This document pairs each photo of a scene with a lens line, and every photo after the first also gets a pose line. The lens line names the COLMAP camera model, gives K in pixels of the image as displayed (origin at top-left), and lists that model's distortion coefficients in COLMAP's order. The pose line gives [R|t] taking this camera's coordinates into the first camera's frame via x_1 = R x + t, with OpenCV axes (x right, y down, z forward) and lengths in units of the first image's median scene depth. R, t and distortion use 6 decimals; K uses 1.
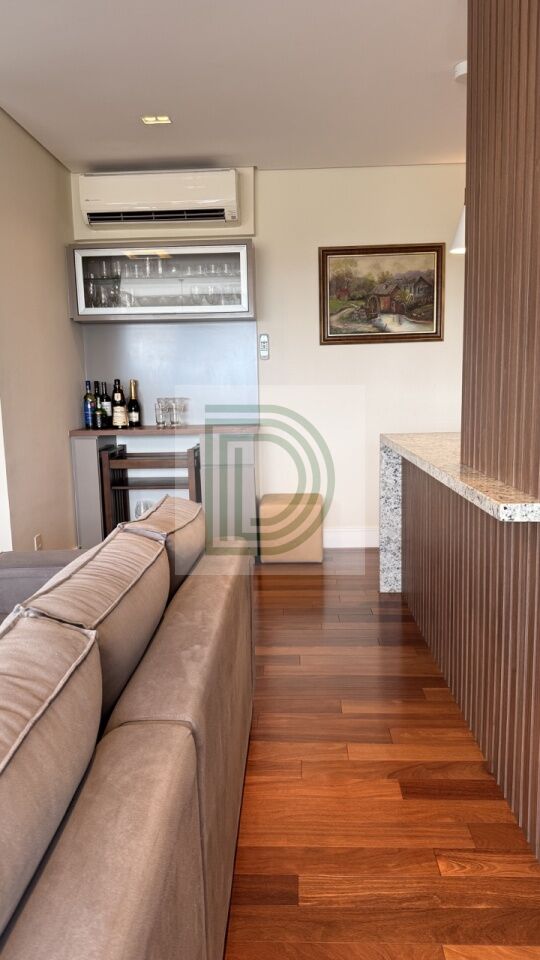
lens RADIAL K [[661.5, 0, 265.3], [0, 661.5, 483.6], [0, 0, 1]] dist [0.029524, -0.020015]
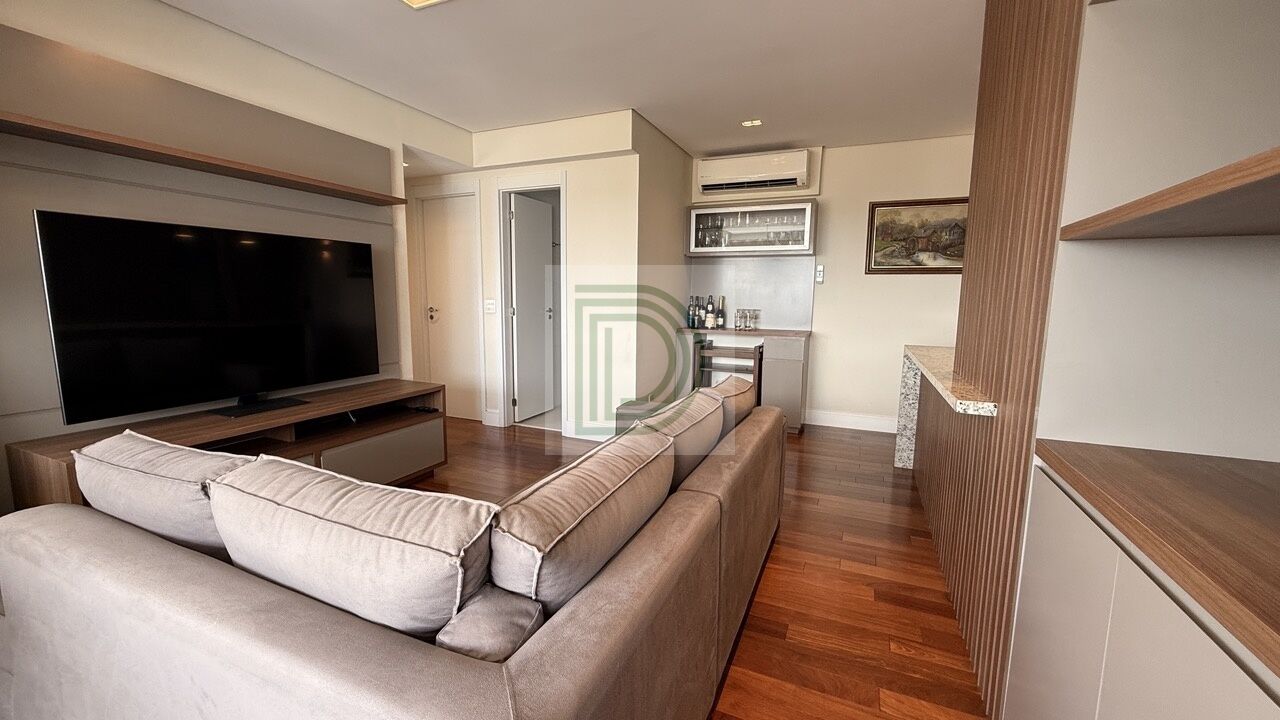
lens RADIAL K [[514.7, 0, 634.0], [0, 514.7, 360.6], [0, 0, 1]] dist [0.001204, -0.000590]
pose [[0.927535, 0.083032, -0.364395, 0.050351], [-0.089808, 0.995958, -0.001656, 0.004902], [0.362785, 0.034261, 0.931243, -0.133578]]
